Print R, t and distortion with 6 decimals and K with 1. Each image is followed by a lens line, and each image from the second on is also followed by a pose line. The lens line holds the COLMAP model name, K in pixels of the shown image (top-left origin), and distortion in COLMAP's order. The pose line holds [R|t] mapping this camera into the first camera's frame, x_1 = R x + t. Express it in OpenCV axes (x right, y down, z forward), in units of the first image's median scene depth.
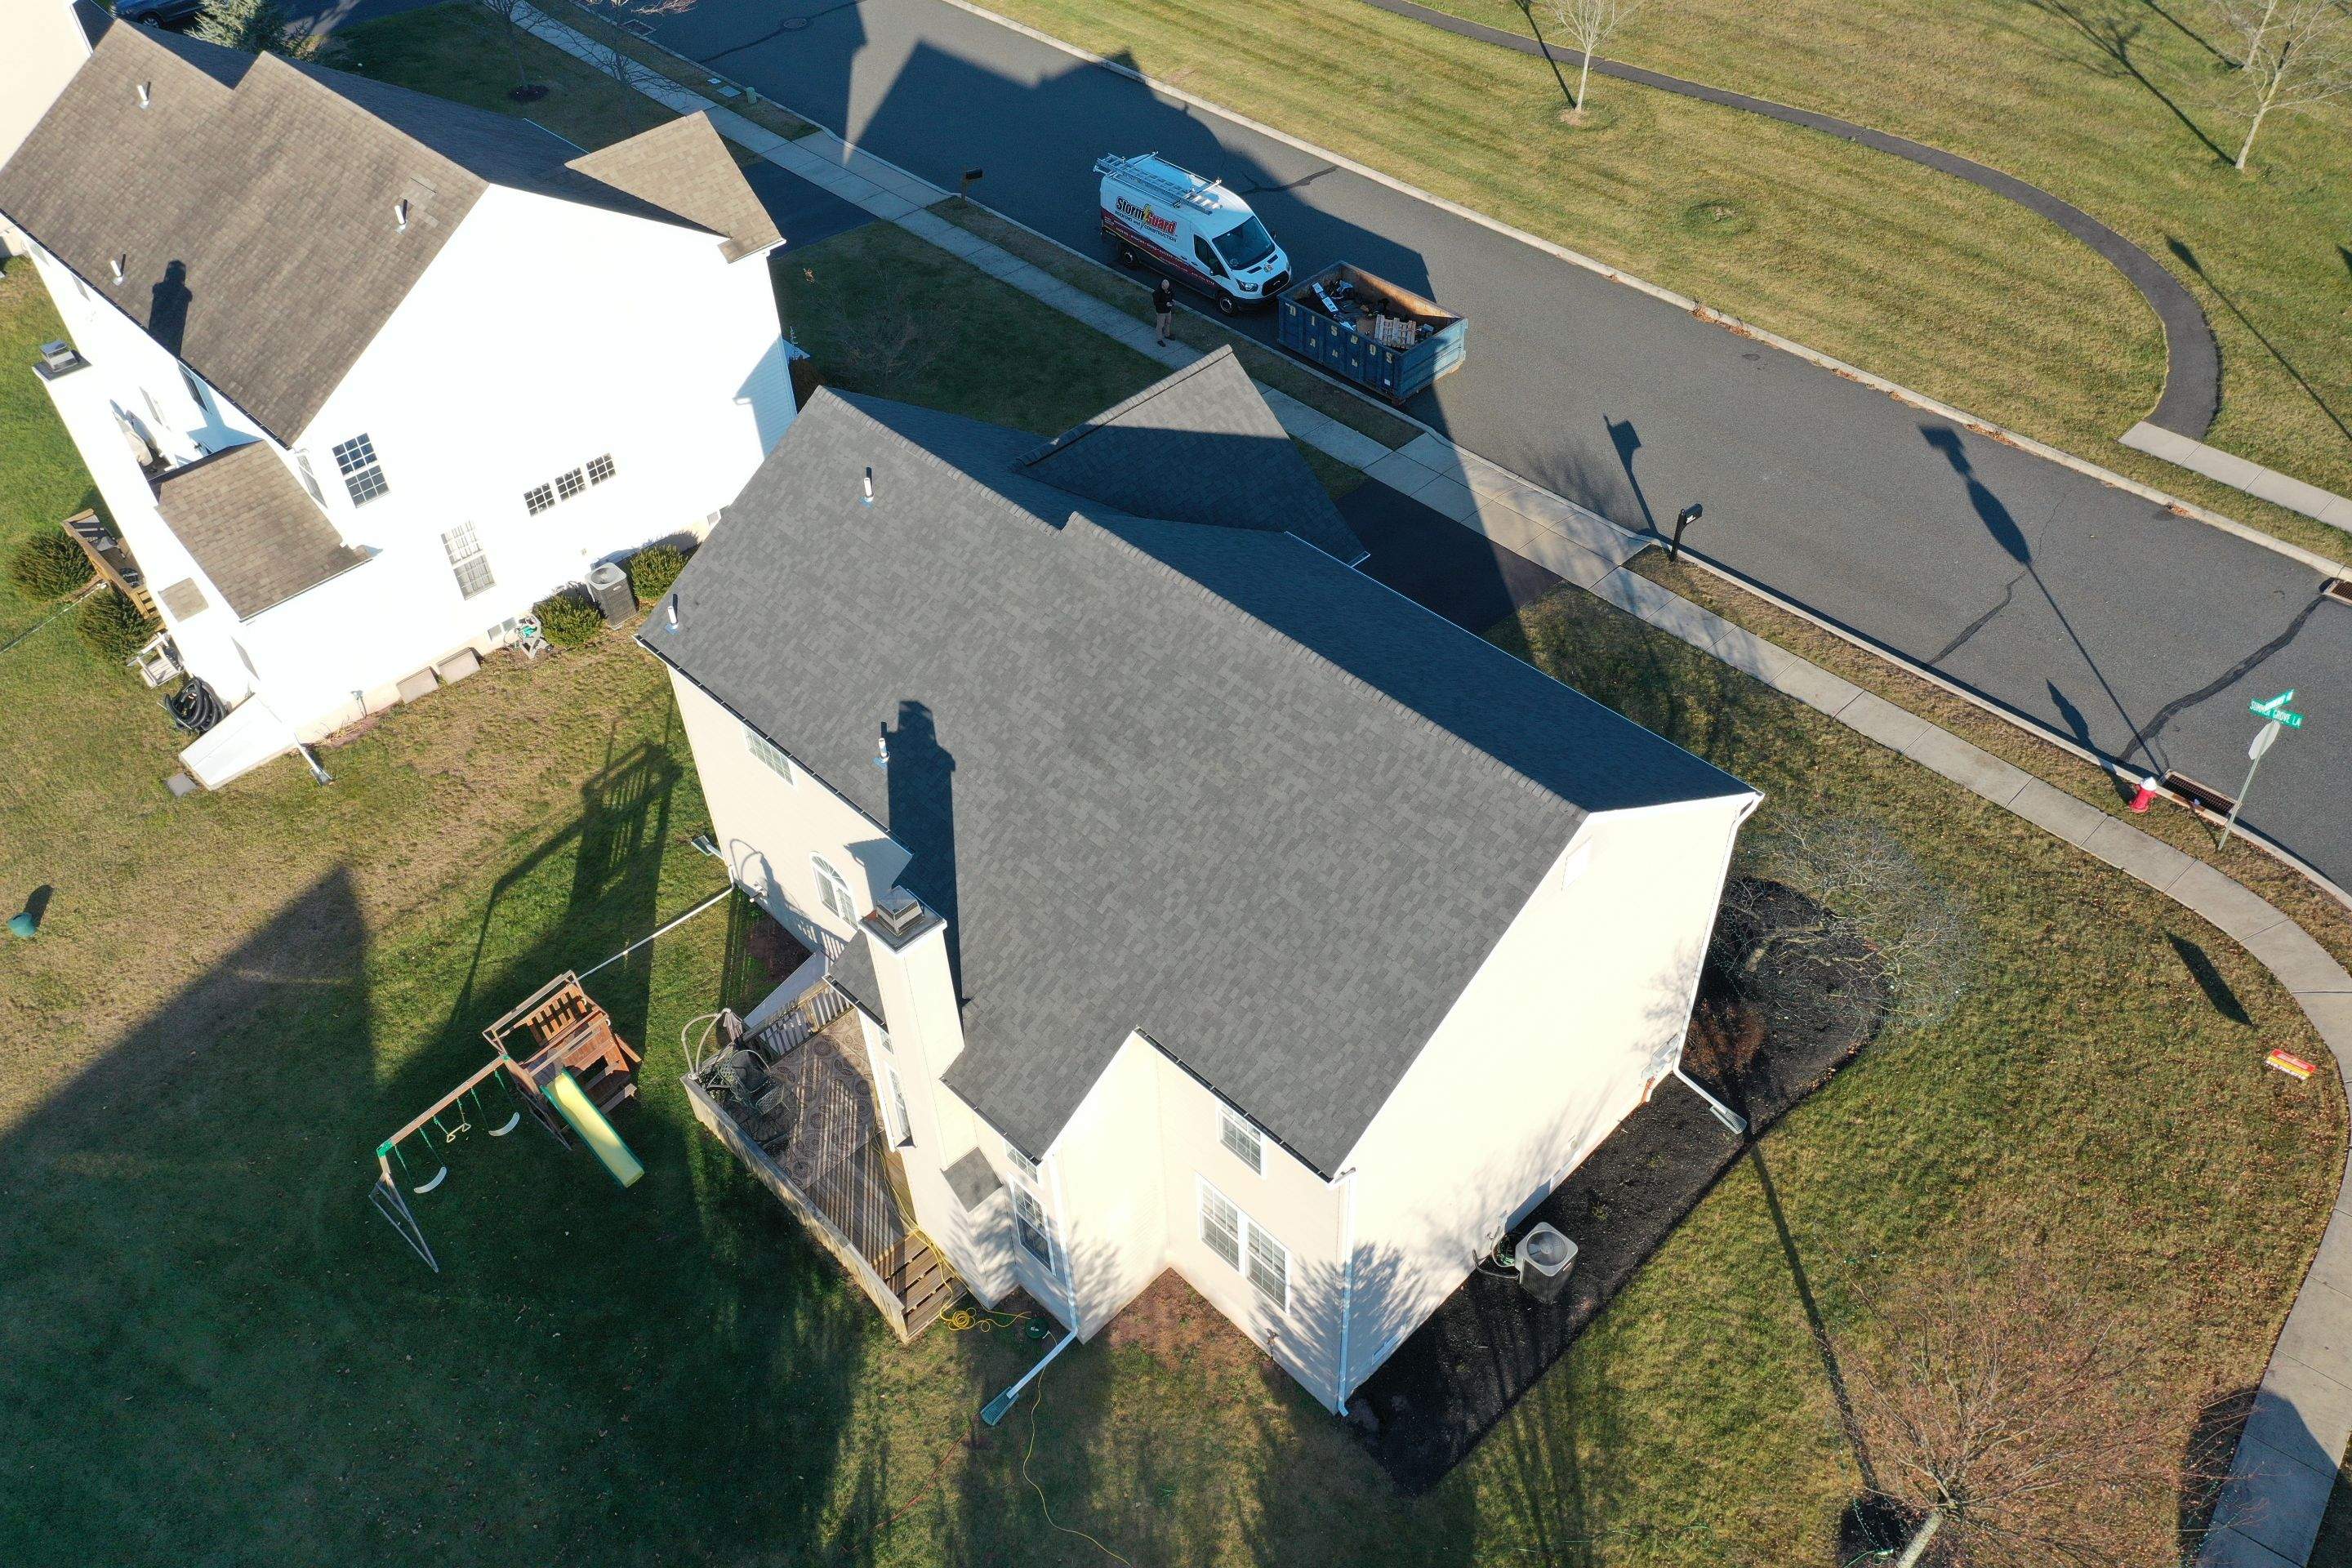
lens RADIAL K [[1857.4, 0, 1169.0], [0, 1857.4, 782.0], [0, 0, 1]] dist [0.013703, -0.003727]
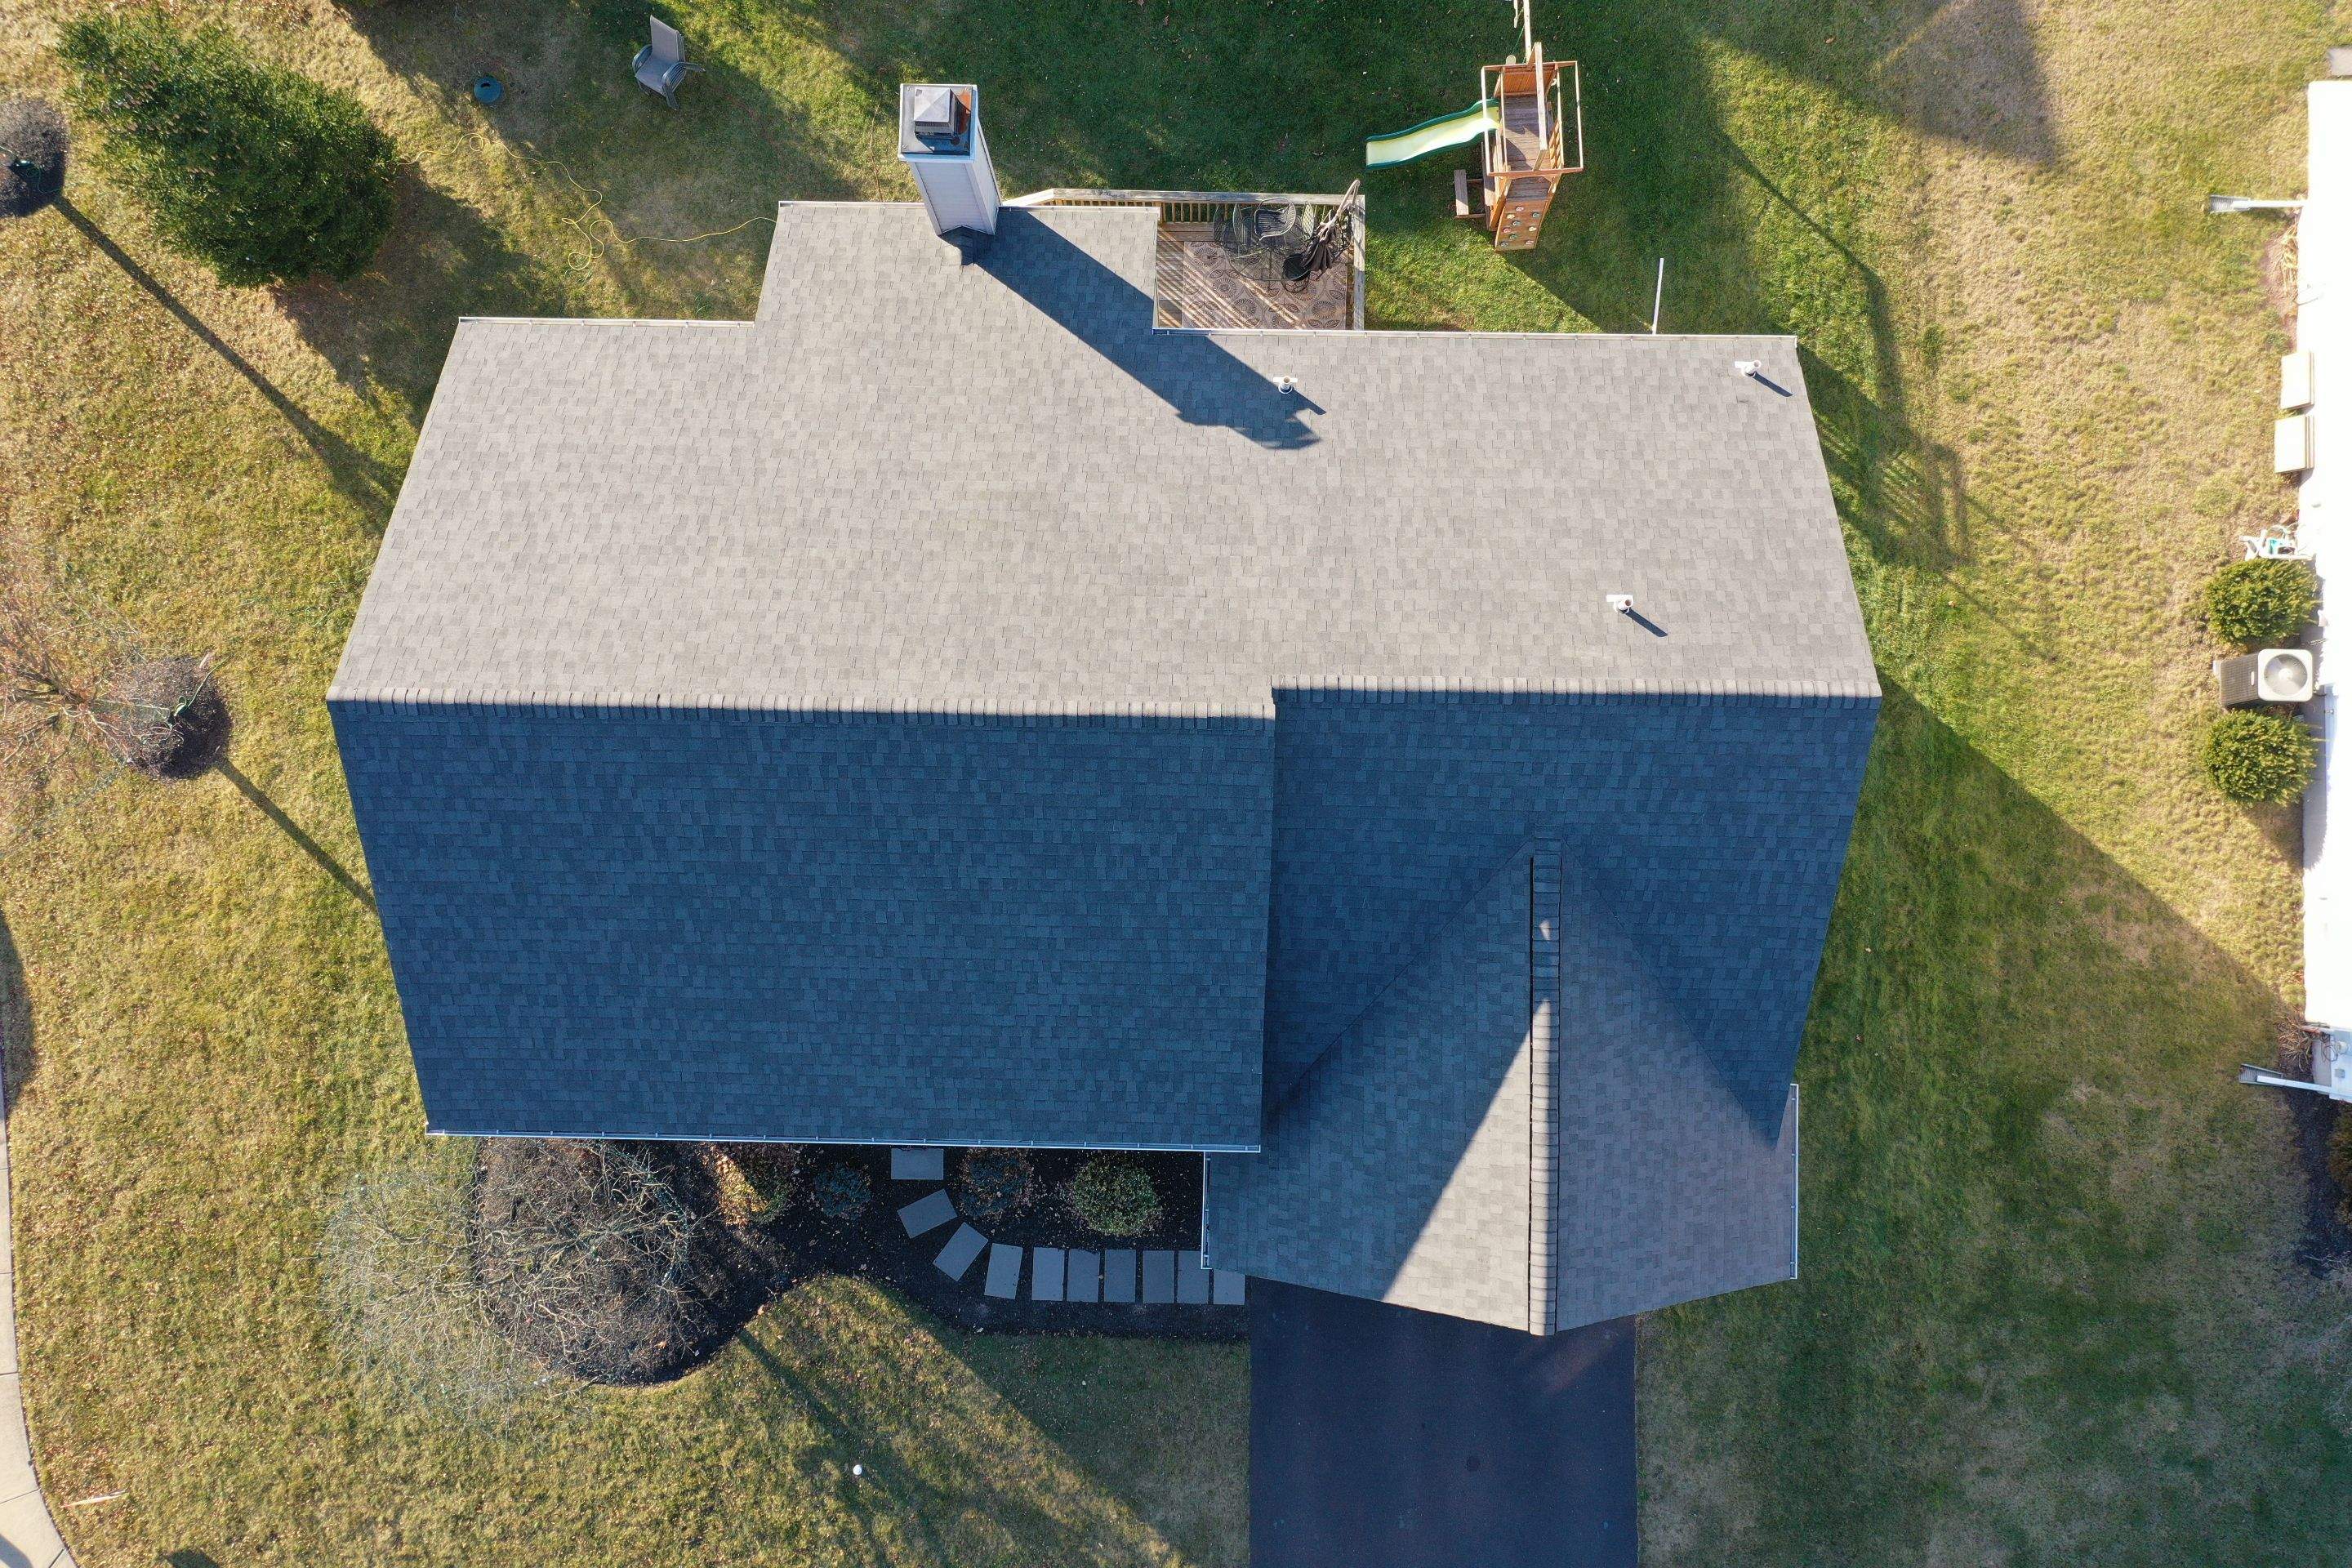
lens RADIAL K [[1857.4, 0, 1168.0], [0, 1857.4, 772.9], [0, 0, 1]] dist [0.013703, -0.003727]
pose [[-0.711940, 0.702082, 0.014900, -0.015770], [-0.451130, -0.473519, 0.756479, -0.507754], [0.538166, 0.531846, 0.653848, 0.446126]]
